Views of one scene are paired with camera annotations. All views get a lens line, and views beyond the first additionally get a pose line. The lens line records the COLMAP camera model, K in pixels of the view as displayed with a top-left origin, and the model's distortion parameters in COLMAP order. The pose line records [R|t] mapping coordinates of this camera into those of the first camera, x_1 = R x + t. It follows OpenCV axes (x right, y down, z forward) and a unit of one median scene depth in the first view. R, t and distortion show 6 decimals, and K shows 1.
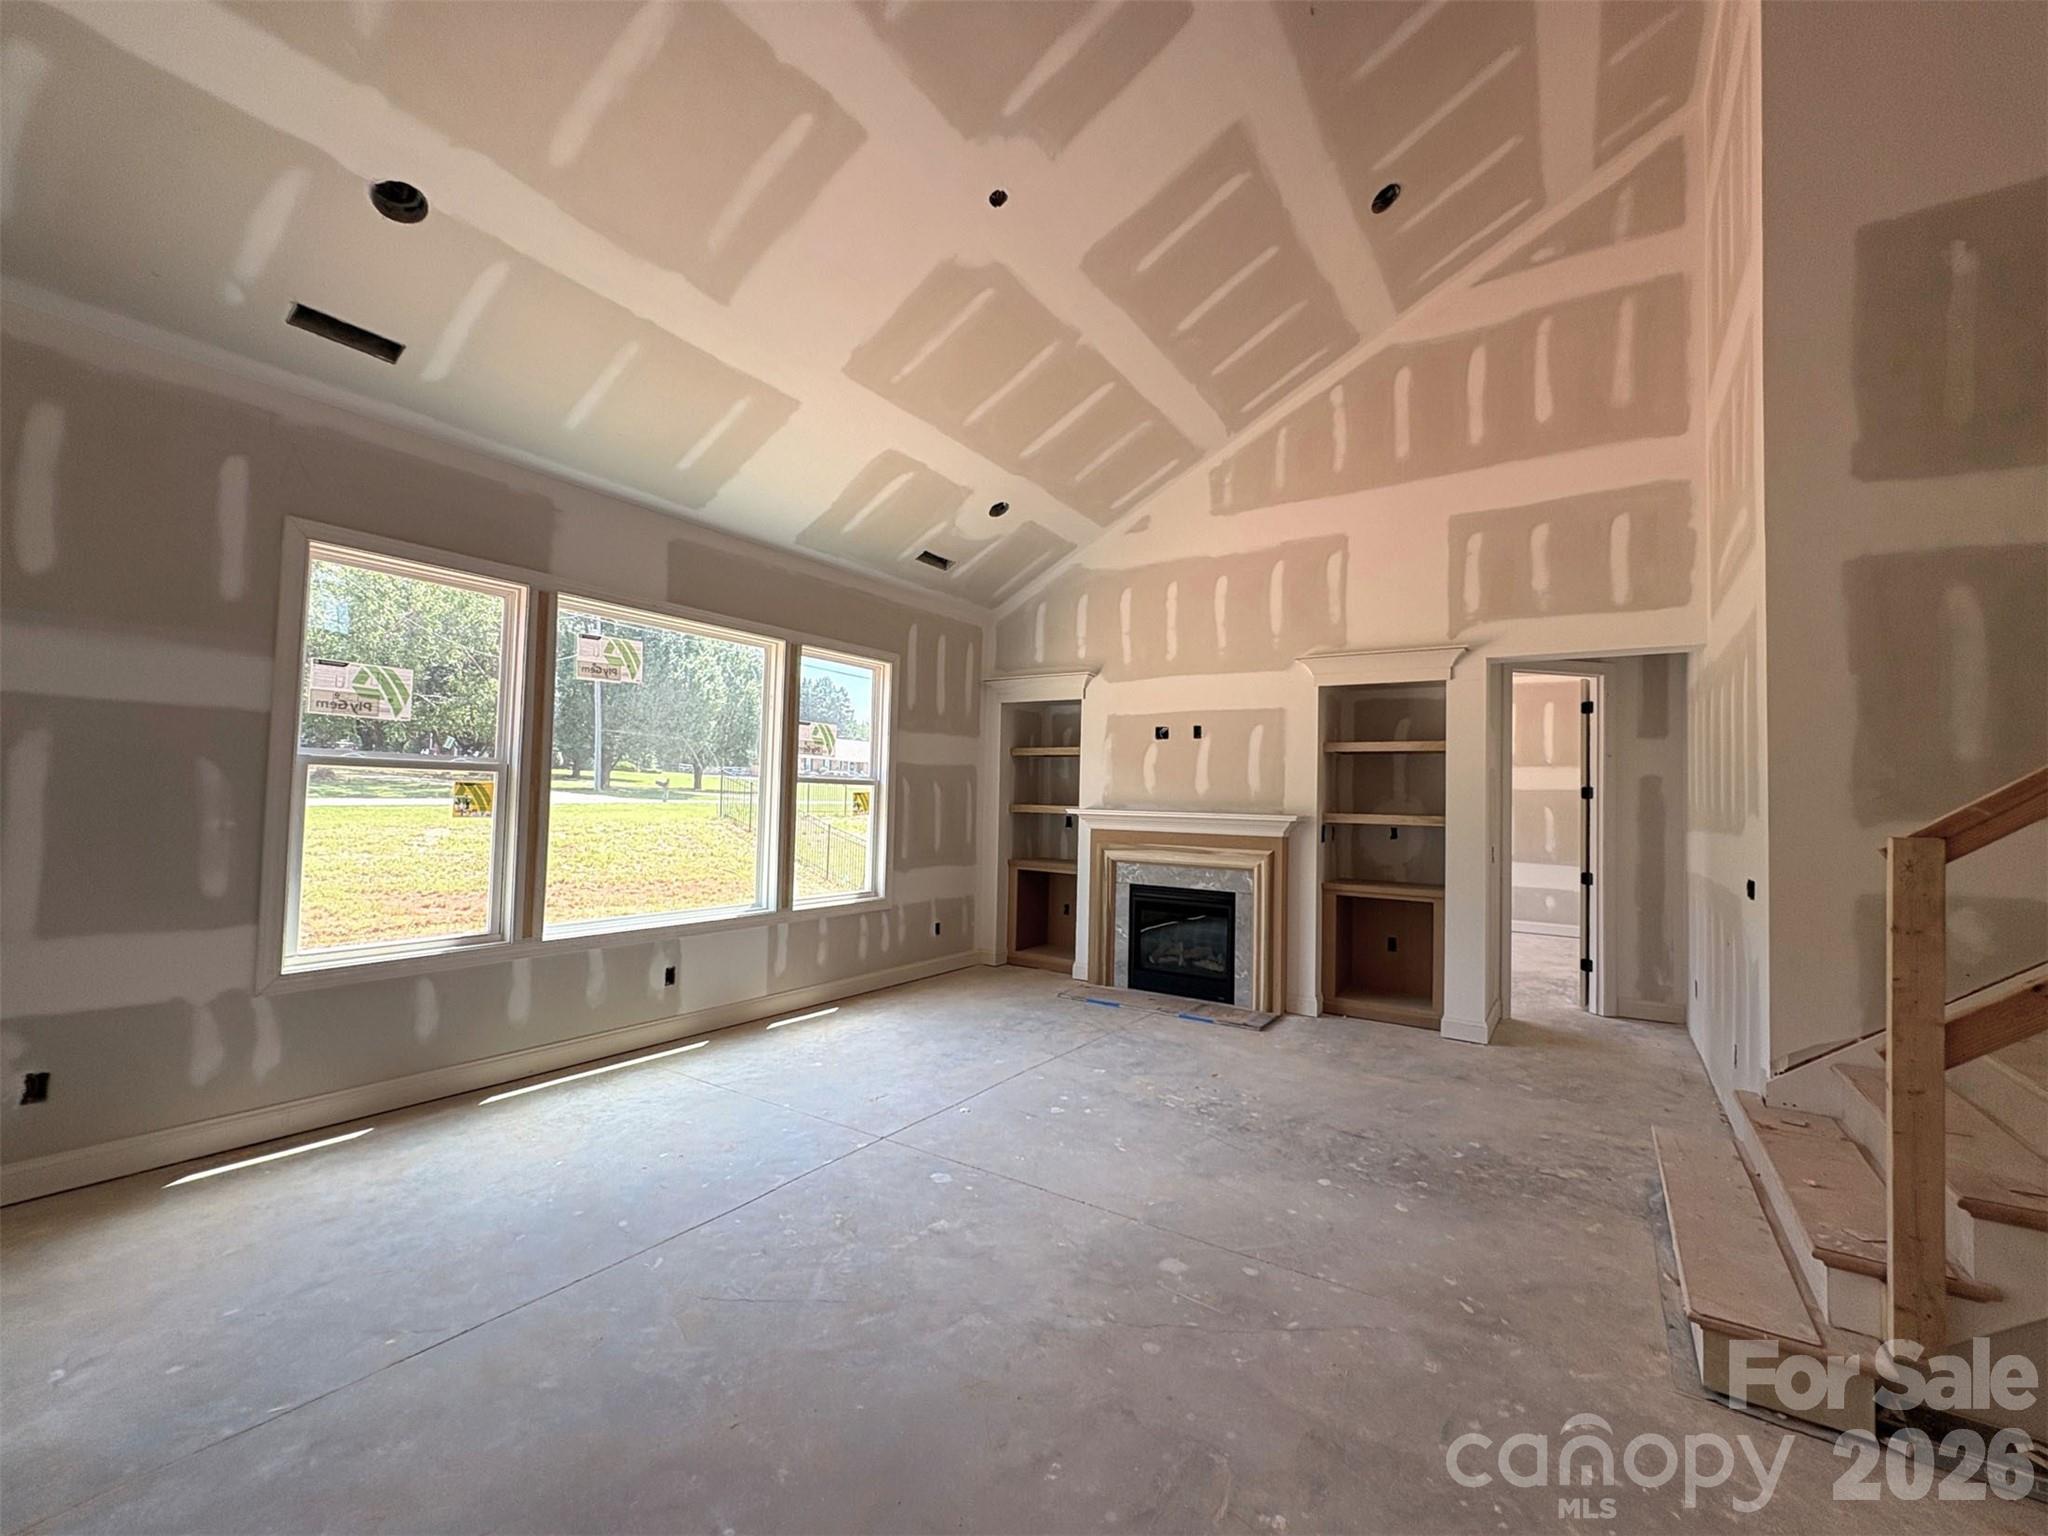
lens RADIAL K [[819.2, 0, 1022.9], [0, 819.2, 769.9], [0, 0, 1]] dist [0.001813, -0.000520]
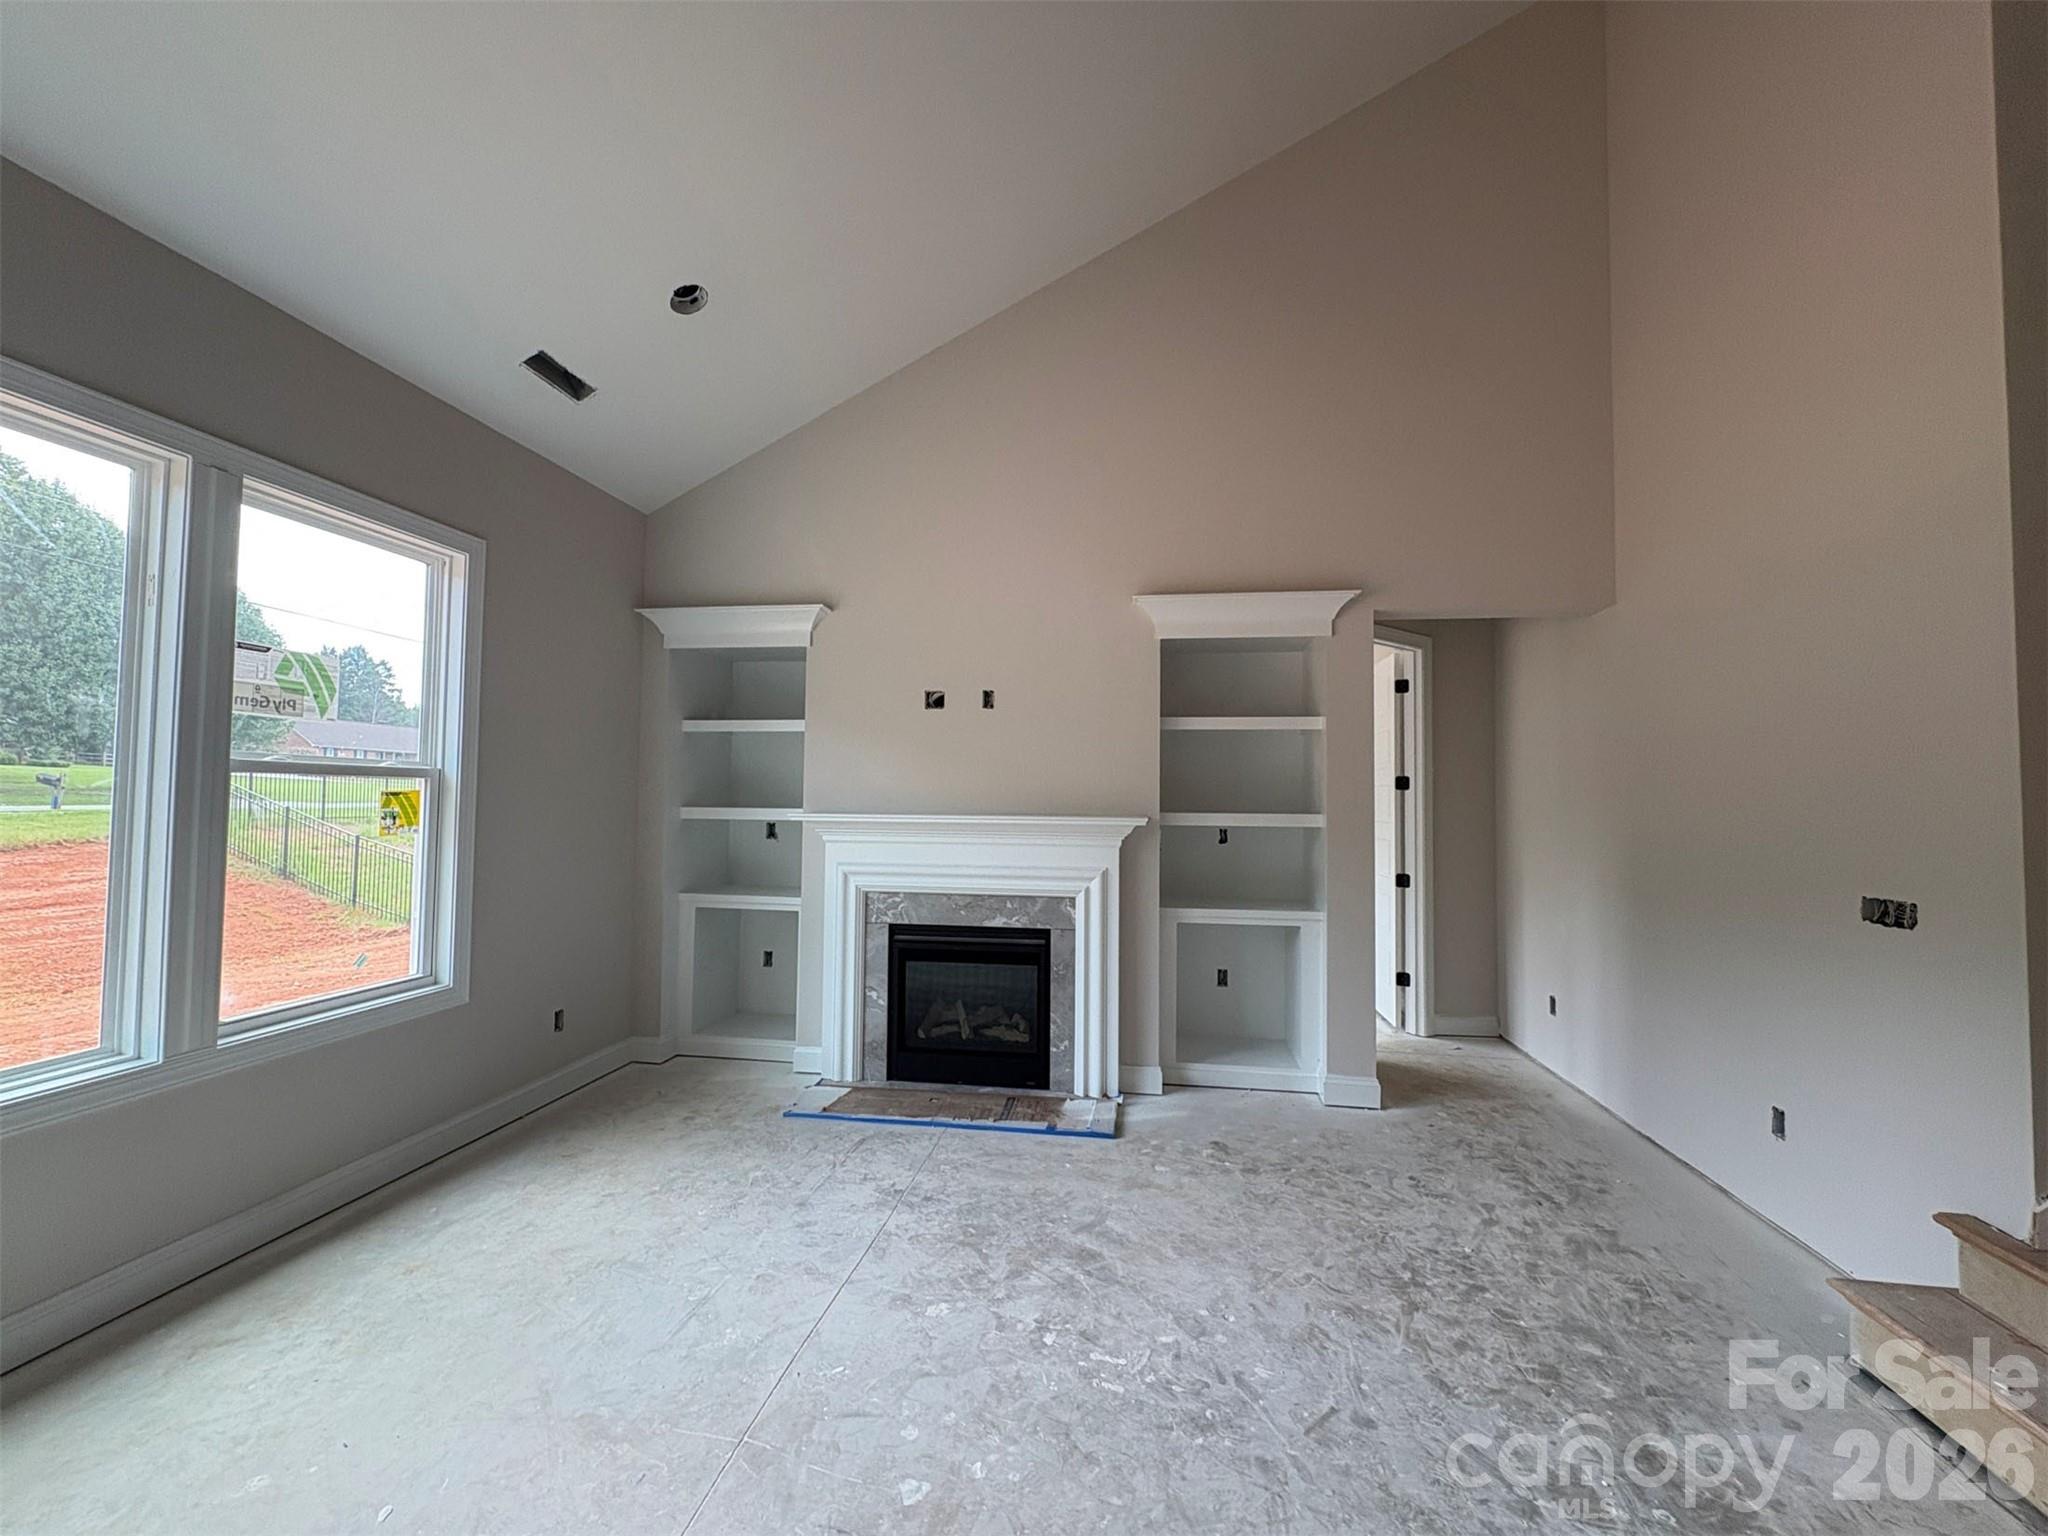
lens RADIAL K [[842.5, 0, 1021.7], [0, 842.5, 768.5], [0, 0, 1]] dist [-0.000113, 0.000024]
pose [[0.908148, 0.000934, 0.418648, -0.062075], [-0.003229, 0.999983, 0.004772, 0.008967], [-0.418636, -0.005685, 0.908136, 0.346203]]
